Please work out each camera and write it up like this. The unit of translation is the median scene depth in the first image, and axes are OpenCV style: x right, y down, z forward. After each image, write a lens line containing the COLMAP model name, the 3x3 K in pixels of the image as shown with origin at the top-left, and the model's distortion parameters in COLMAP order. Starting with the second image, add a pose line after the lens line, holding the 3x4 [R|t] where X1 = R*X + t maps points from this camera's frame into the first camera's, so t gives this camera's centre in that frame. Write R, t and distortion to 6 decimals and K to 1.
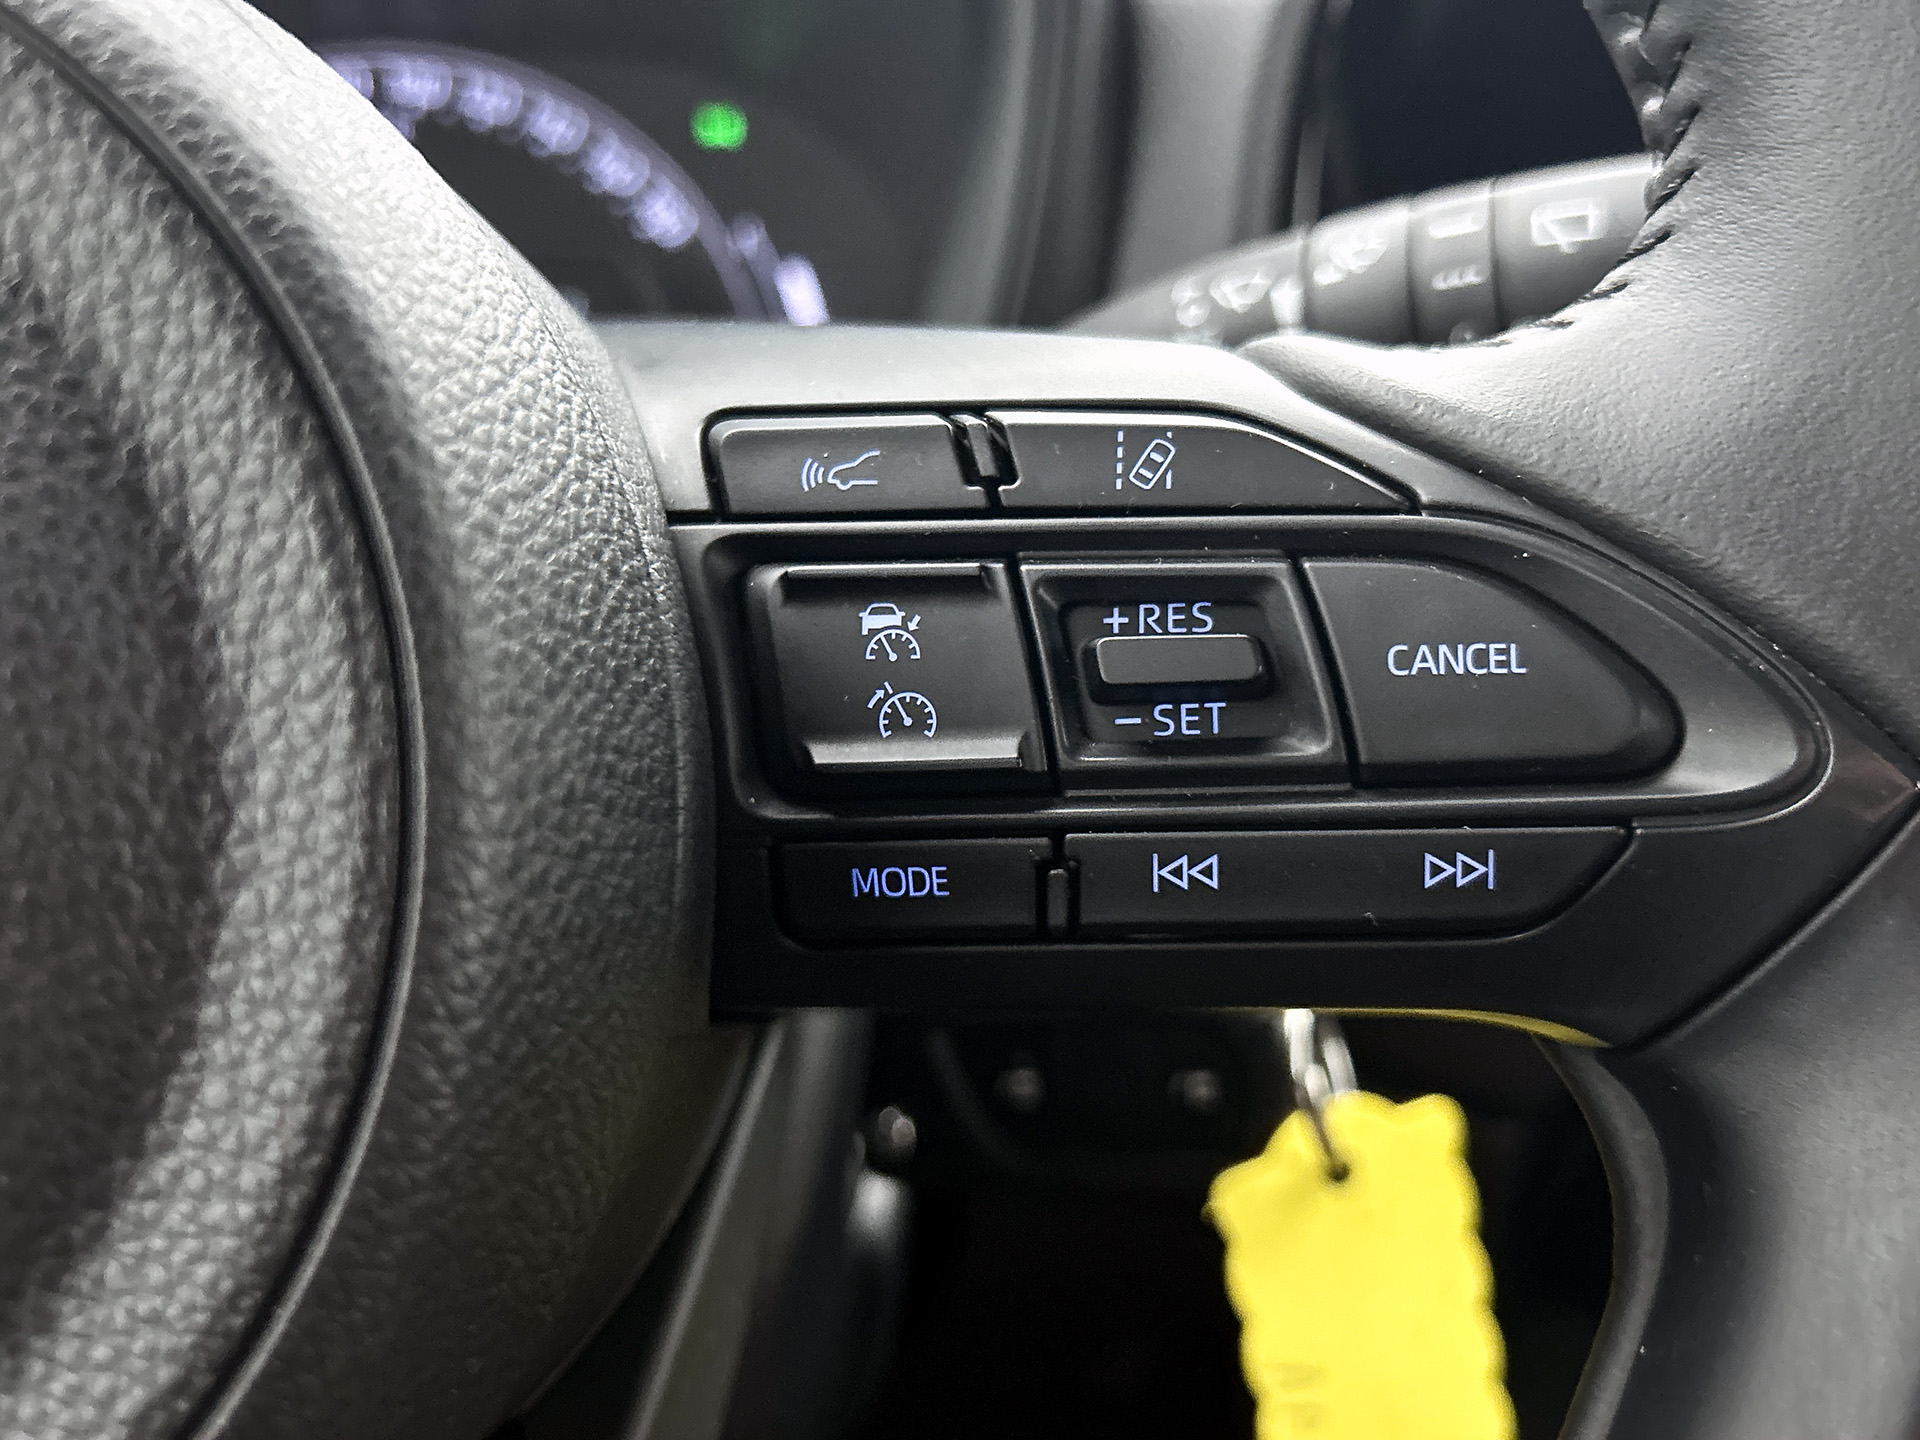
lens RADIAL K [[1790.3, 0, 901.0], [0, 1790.3, 785.4], [0, 0, 1]] dist [0.117707, -0.273719]
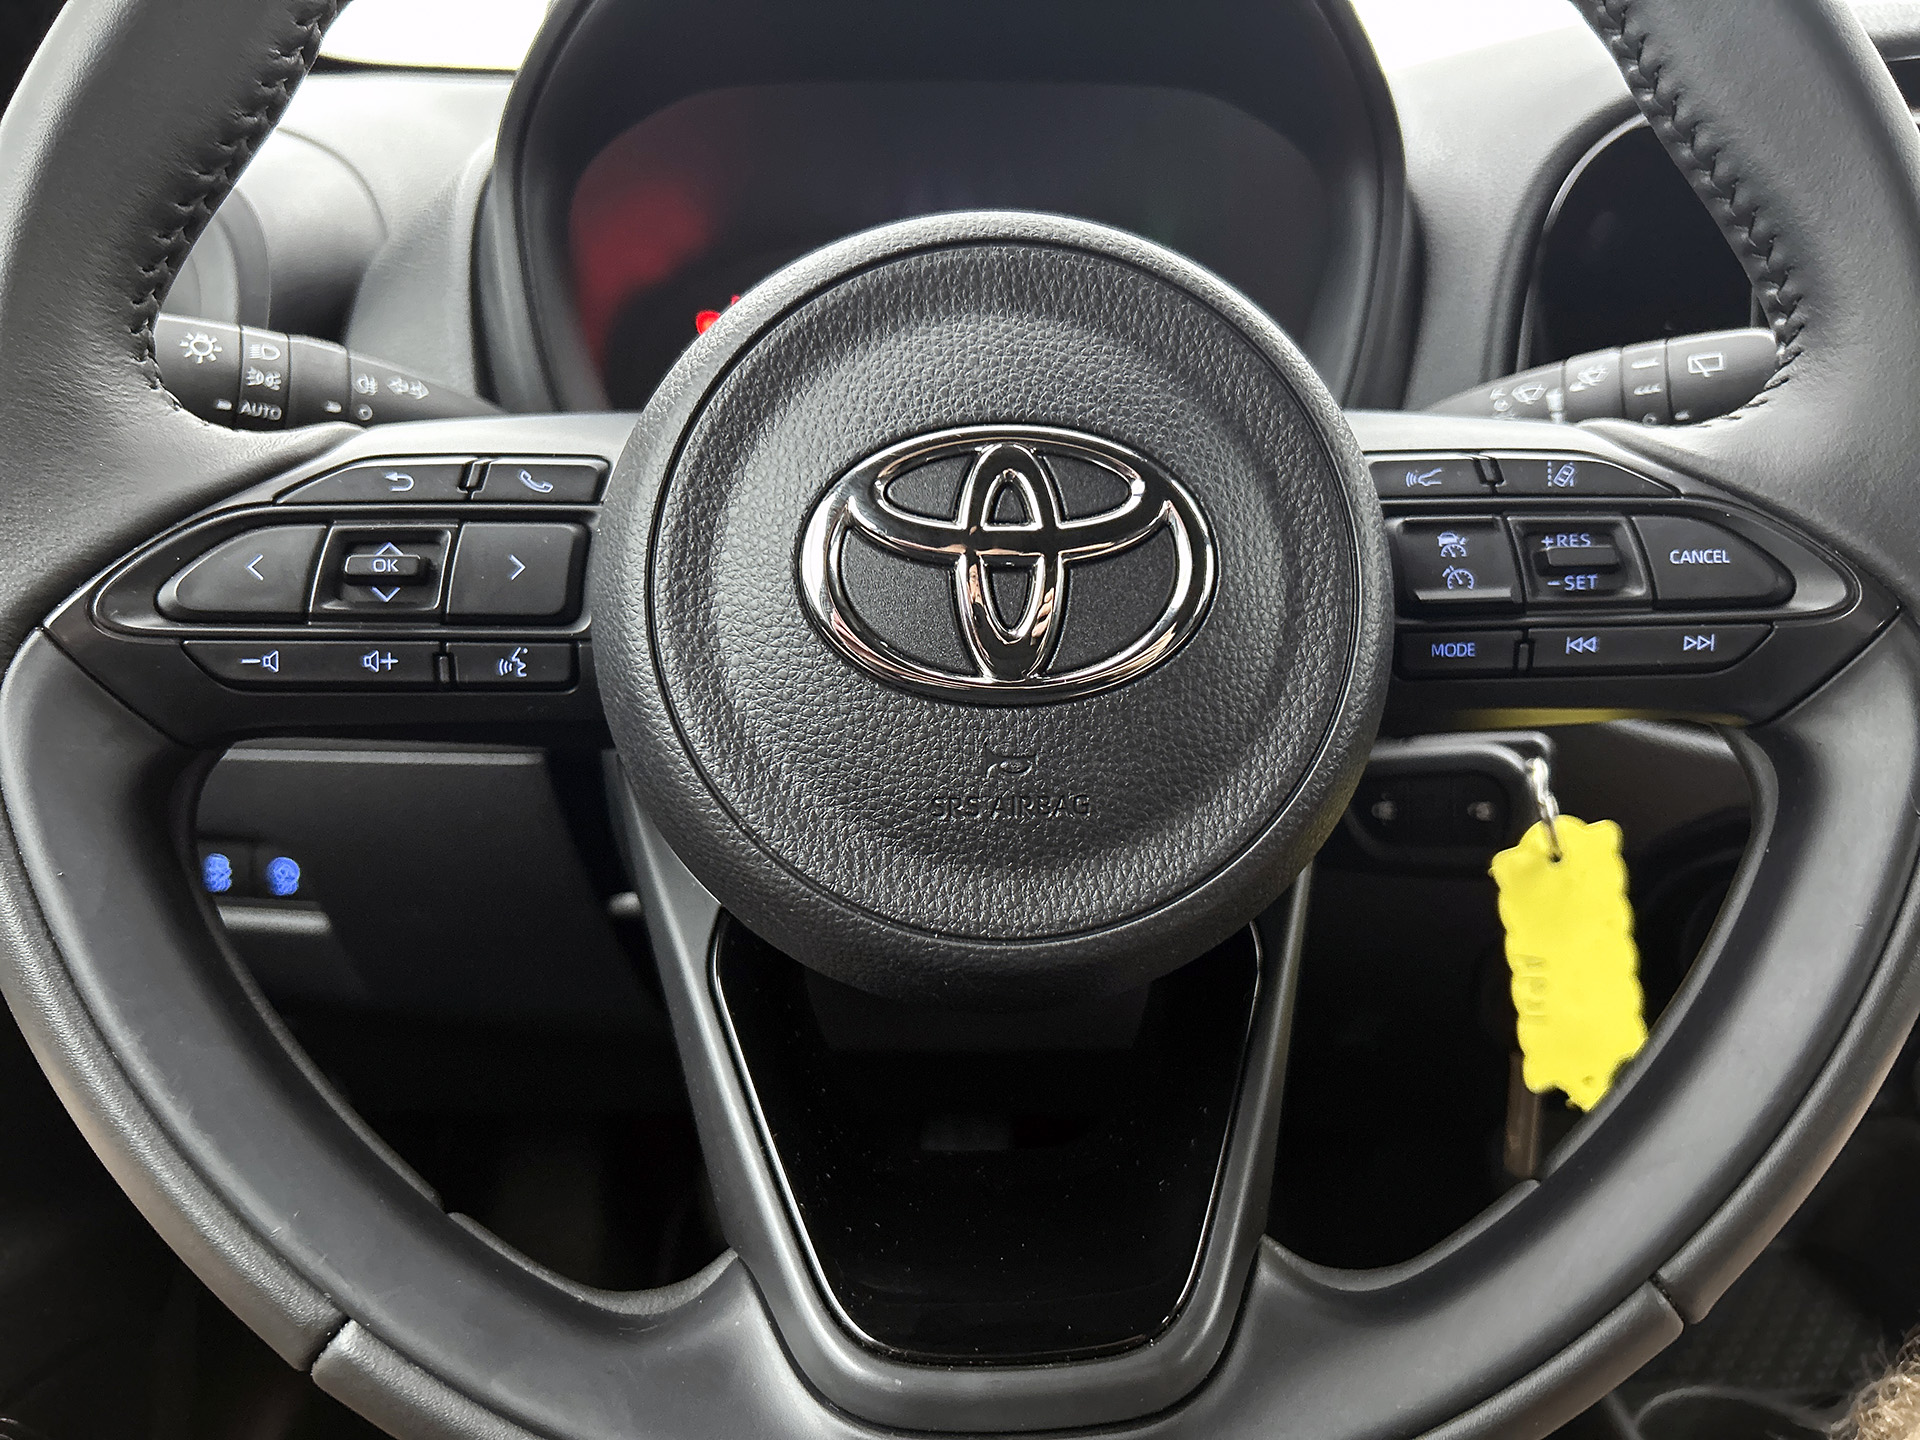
lens RADIAL K [[1419.1, 0, 959.8], [0, 1419.1, 760.6], [0, 0, 1]] dist [0.018741, 0.002181]
pose [[0.999148, 0.018311, -0.036994, -0.587805], [-0.018004, 0.999801, 0.008625, 0.197718], [0.037145, -0.007952, 0.999278, -0.922822]]
